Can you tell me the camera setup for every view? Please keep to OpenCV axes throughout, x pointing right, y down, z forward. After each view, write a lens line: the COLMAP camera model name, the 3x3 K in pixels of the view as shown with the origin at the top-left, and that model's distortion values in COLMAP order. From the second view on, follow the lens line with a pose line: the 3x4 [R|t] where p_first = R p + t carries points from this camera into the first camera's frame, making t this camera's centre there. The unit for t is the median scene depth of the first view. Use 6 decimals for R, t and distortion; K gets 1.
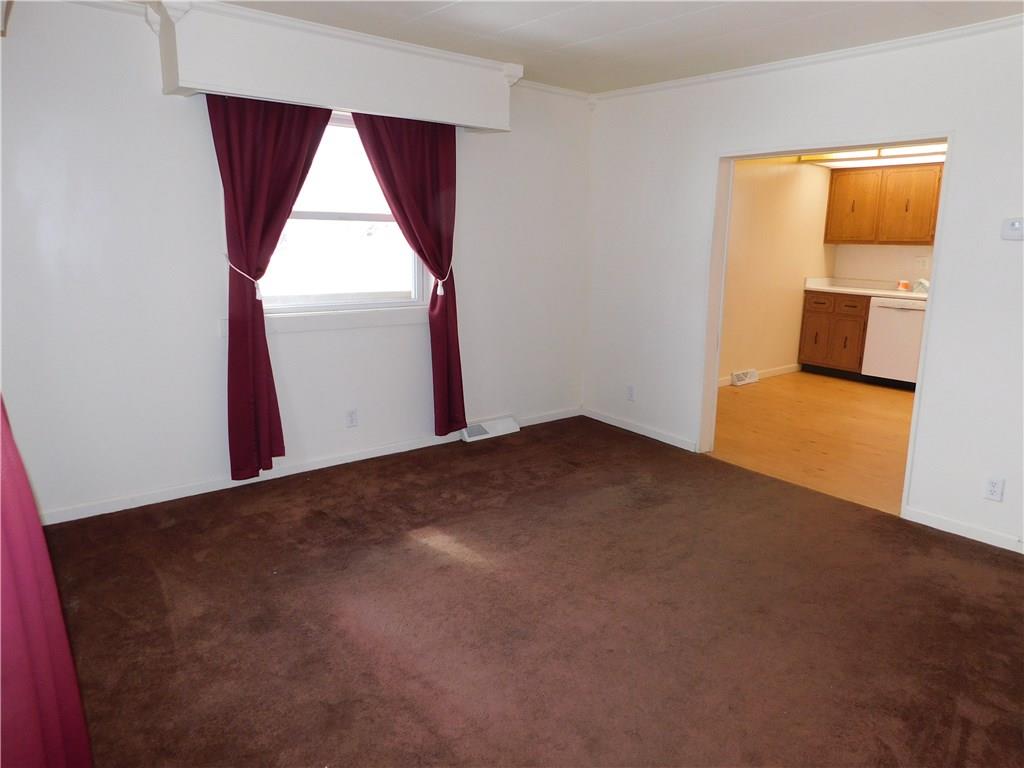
lens RADIAL K [[684.3, 0, 507.5], [0, 684.3, 387.6], [0, 0, 1]] dist [-0.031715, -0.002195]
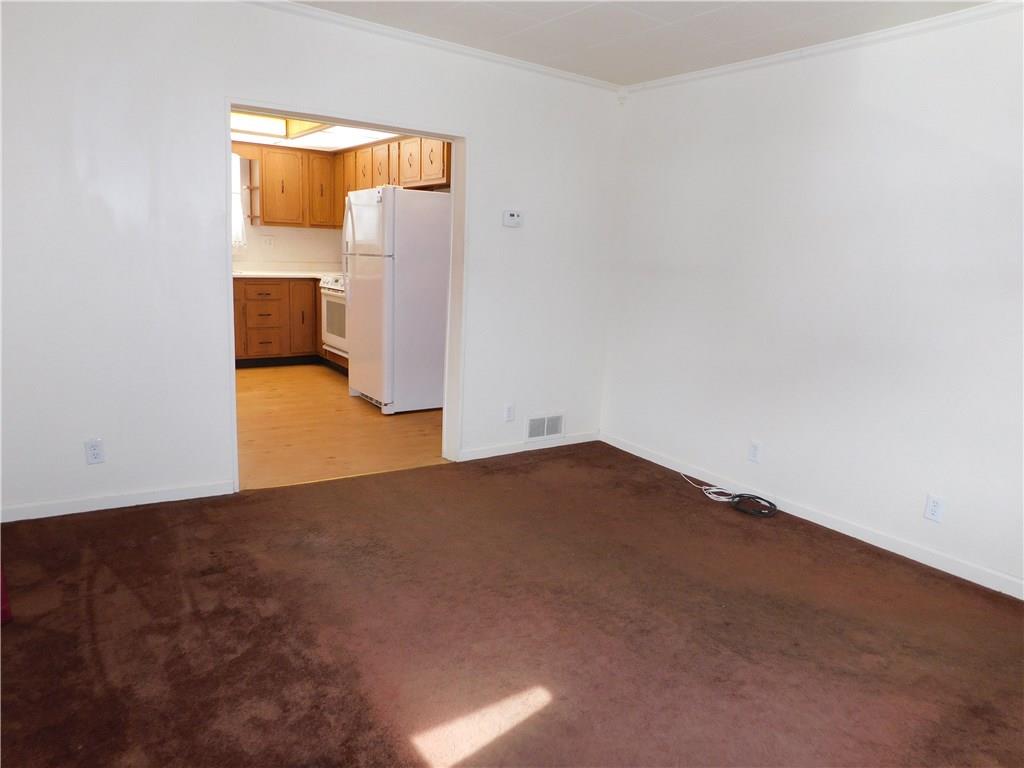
lens RADIAL K [[684.3, 0, 504.6], [0, 684.3, 388.4], [0, 0, 1]] dist [-0.031715, -0.002195]
pose [[0.071229, -0.220056, 0.972883, -0.399892], [0.157392, 0.965621, 0.206890, -0.122797], [-0.984964, 0.138387, 0.103415, 0.549669]]
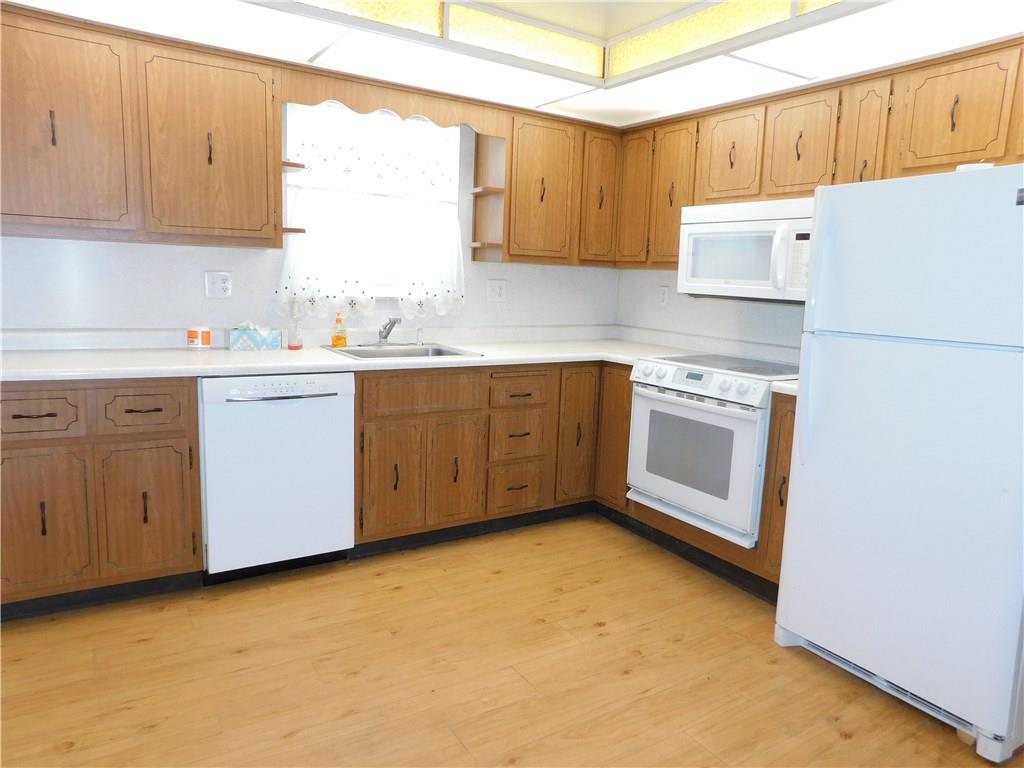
lens RADIAL K [[684.3, 0, 516.4], [0, 684.3, 381.7], [0, 0, 1]] dist [-0.031715, -0.002195]
pose [[0.100418, -0.168410, 0.980589, 0.242050], [0.161554, 0.975251, 0.150949, -0.217523], [-0.981742, 0.143260, 0.125140, 1.047614]]
